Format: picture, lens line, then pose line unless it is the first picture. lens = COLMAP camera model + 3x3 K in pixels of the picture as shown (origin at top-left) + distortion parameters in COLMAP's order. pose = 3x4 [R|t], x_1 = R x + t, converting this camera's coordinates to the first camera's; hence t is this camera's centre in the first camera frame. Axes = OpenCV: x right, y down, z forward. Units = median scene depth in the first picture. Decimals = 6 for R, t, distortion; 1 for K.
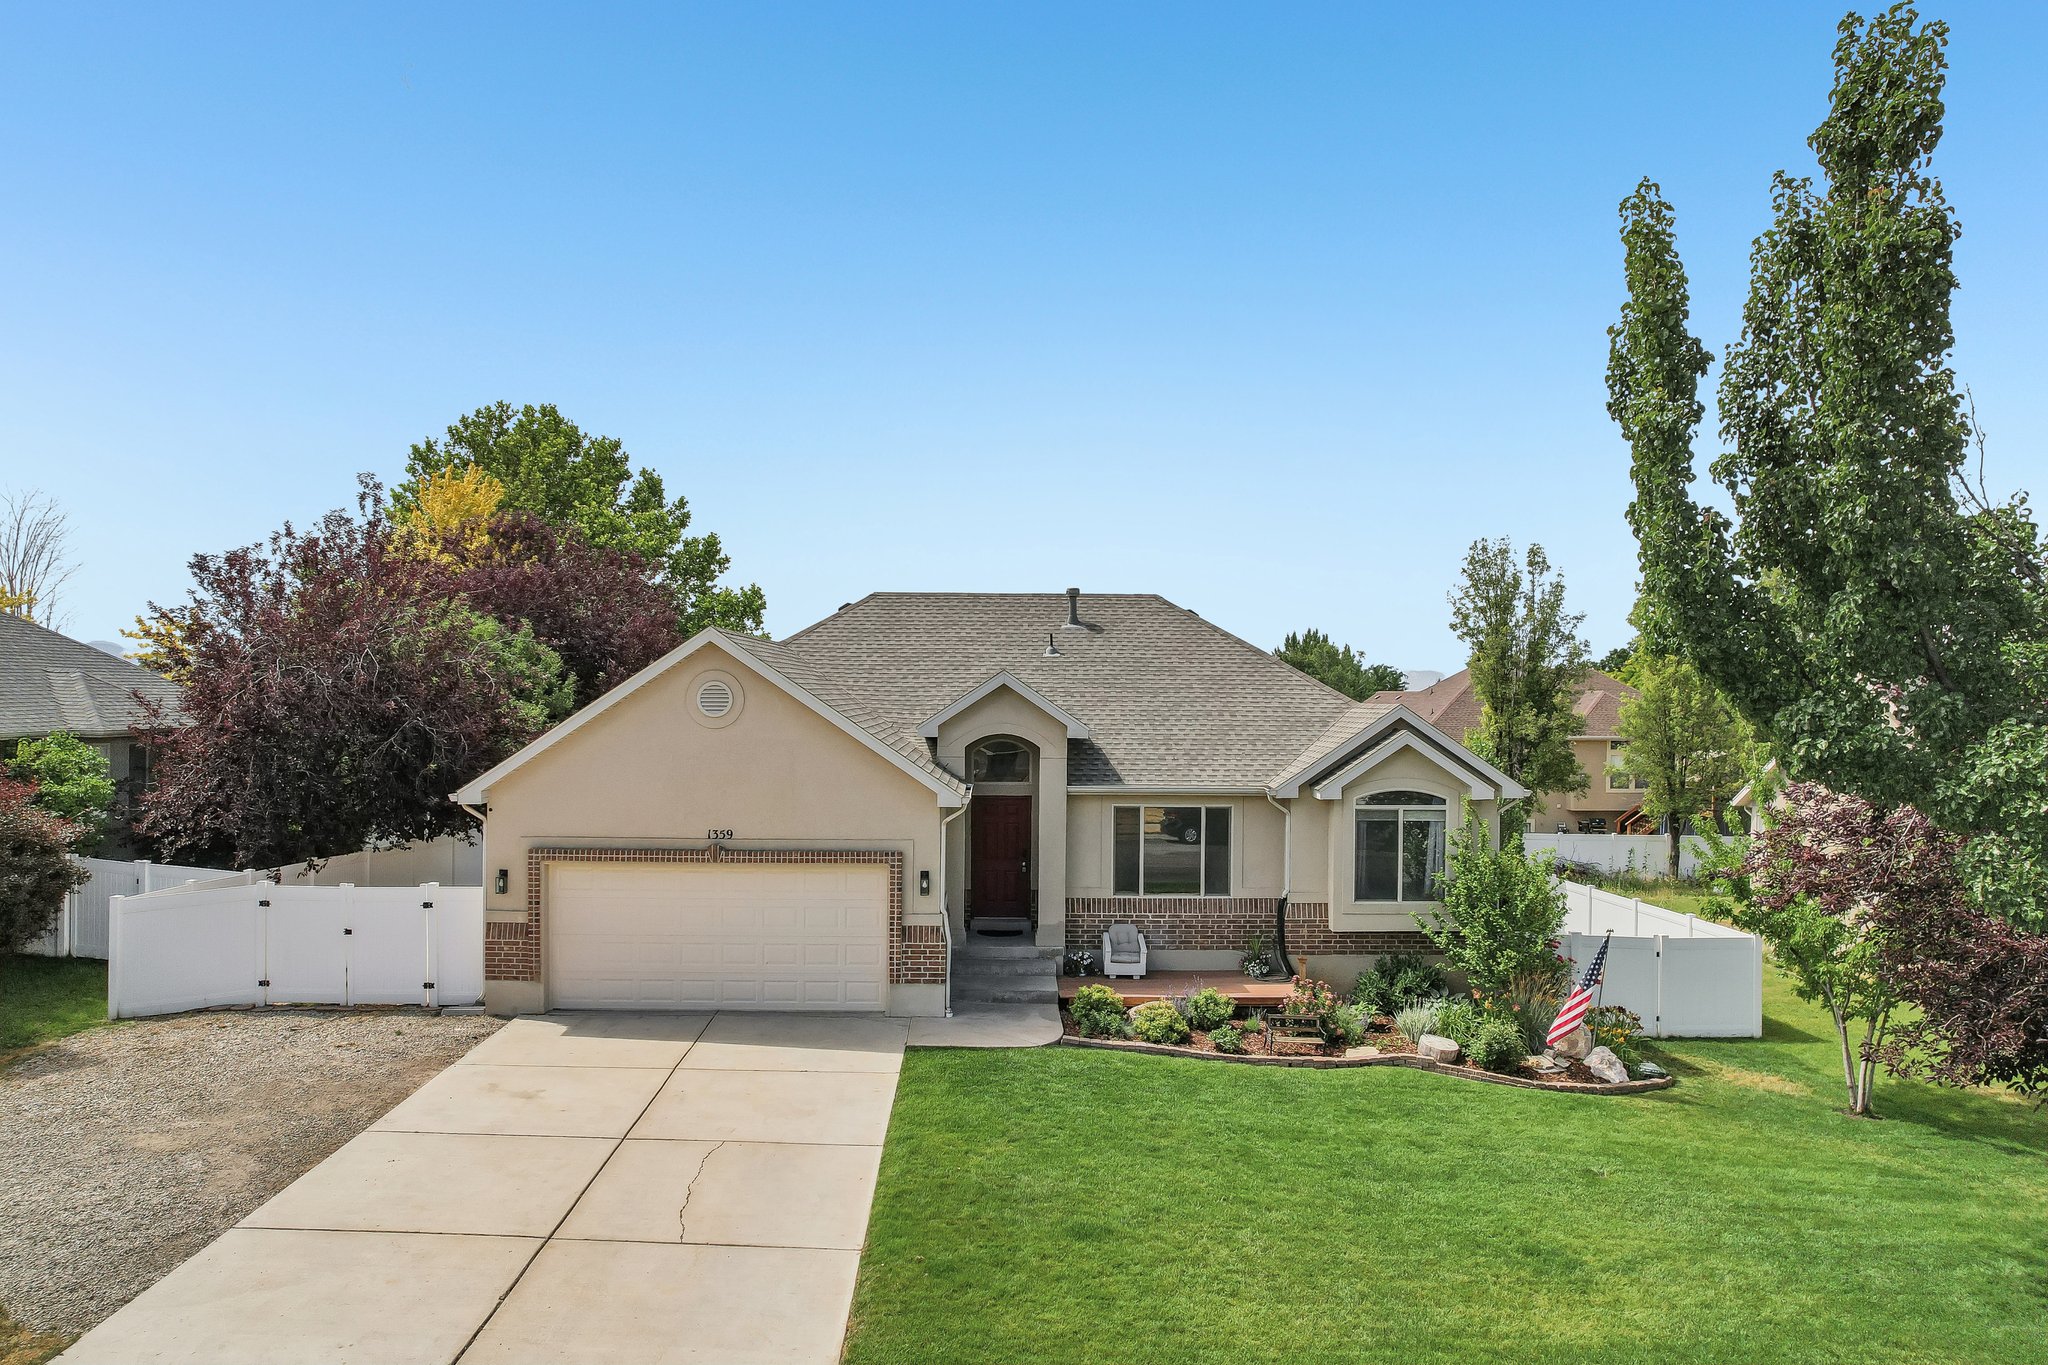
lens RADIAL K [[1315.4, 0, 1025.5], [0, 1315.4, 684.4], [0, 0, 1]] dist [-0.080104, 0.071061]
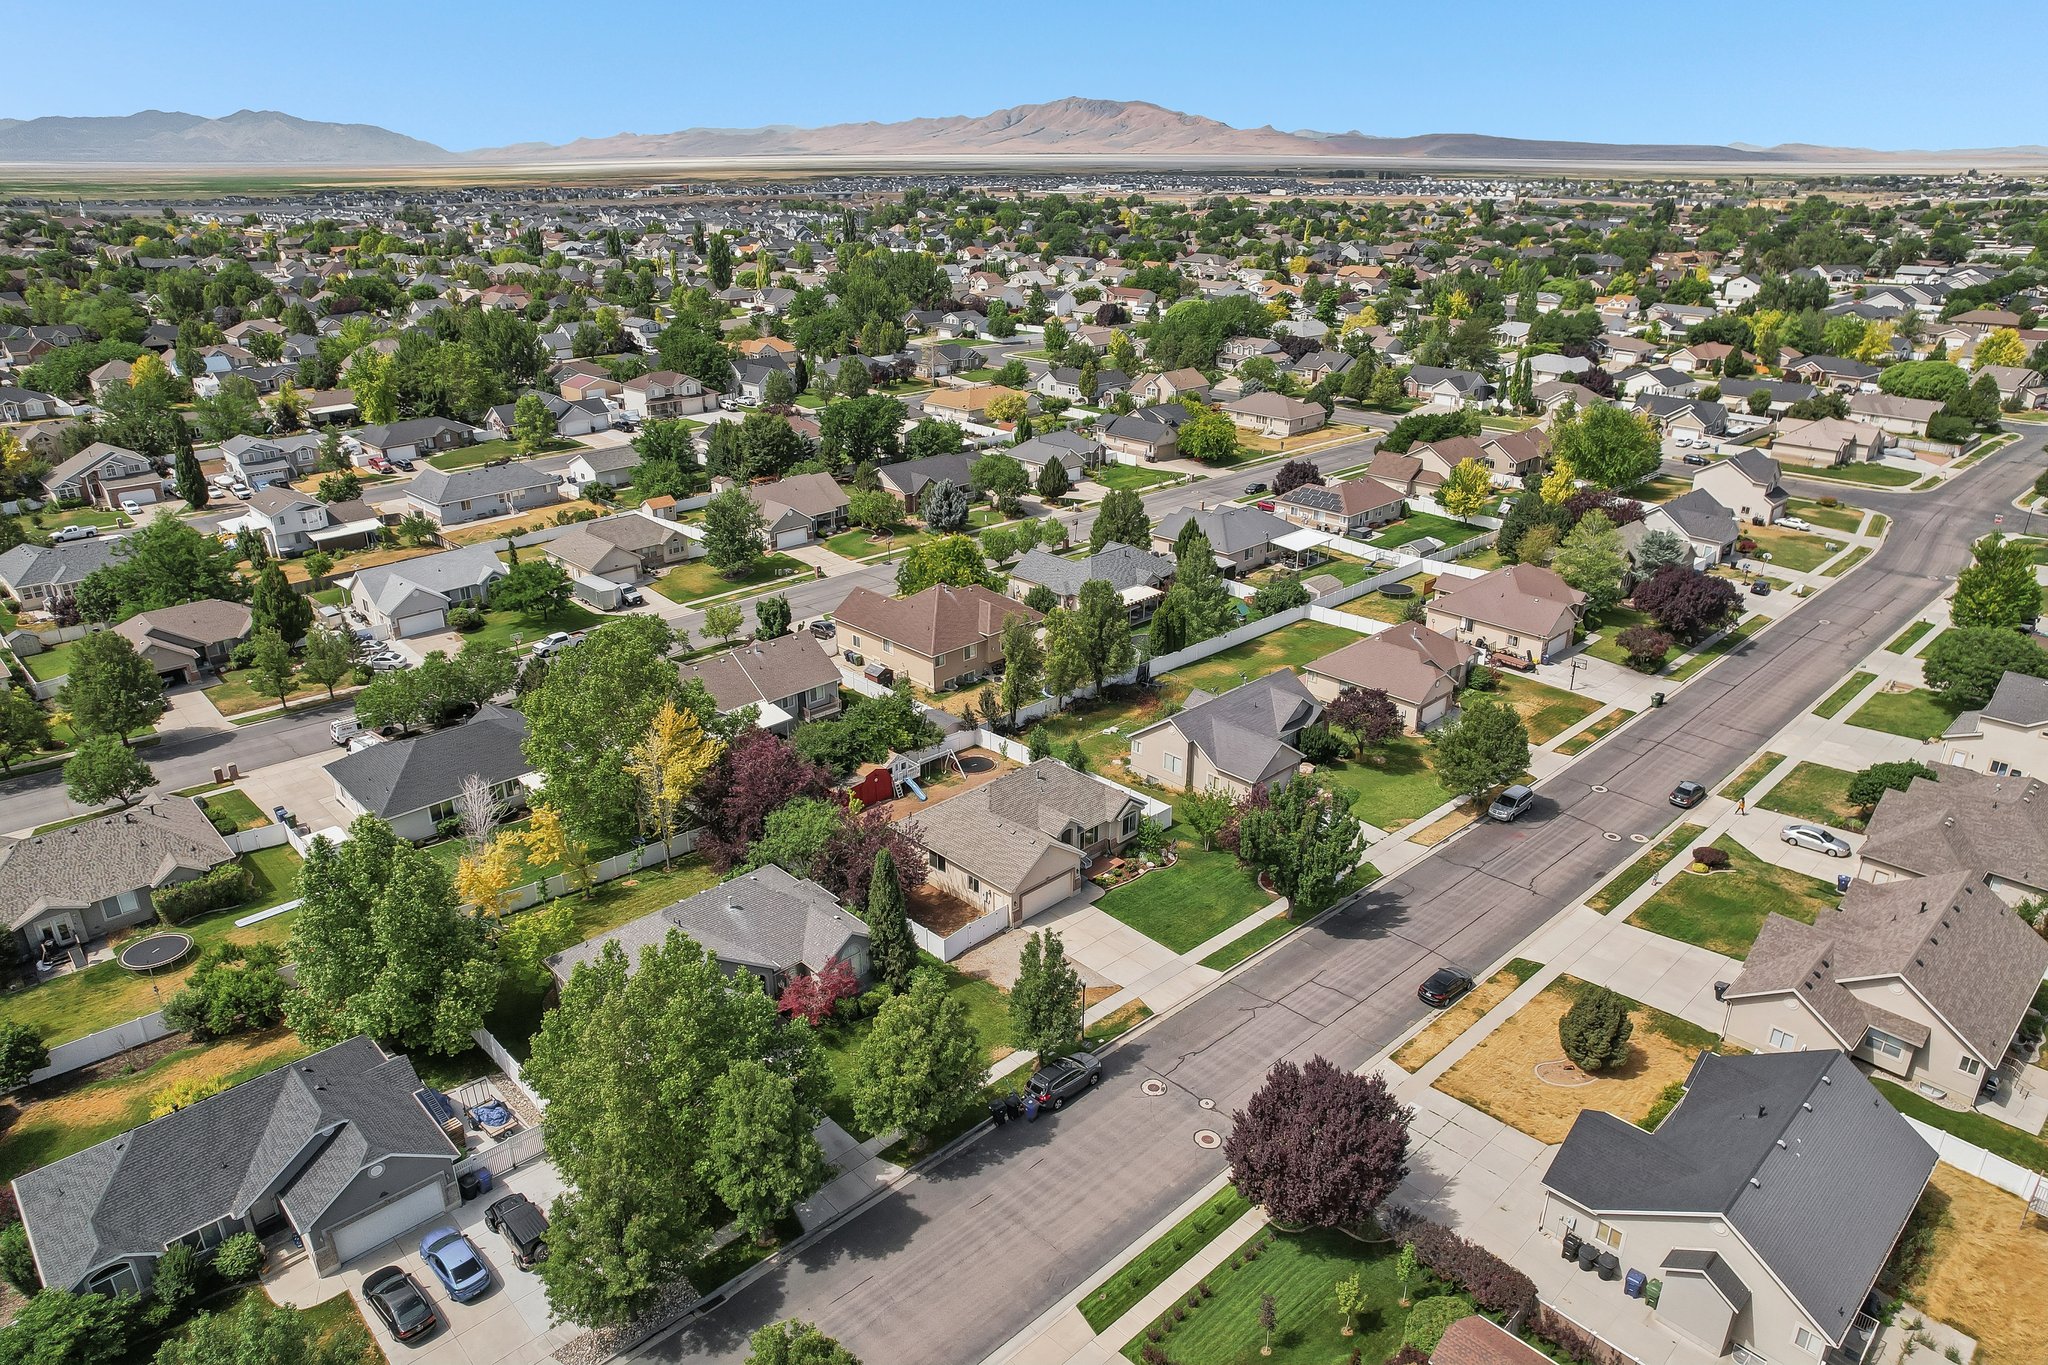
lens RADIAL K [[1315.4, 0, 1025.5], [0, 1315.4, 684.4], [0, 0, 1]] dist [-0.080104, 0.071061]
pose [[0.733884, -0.267824, 0.624247, -3.107640], [0.006477, 0.921708, 0.387831, -2.405449], [-0.679244, -0.280580, 0.678161, -2.006844]]
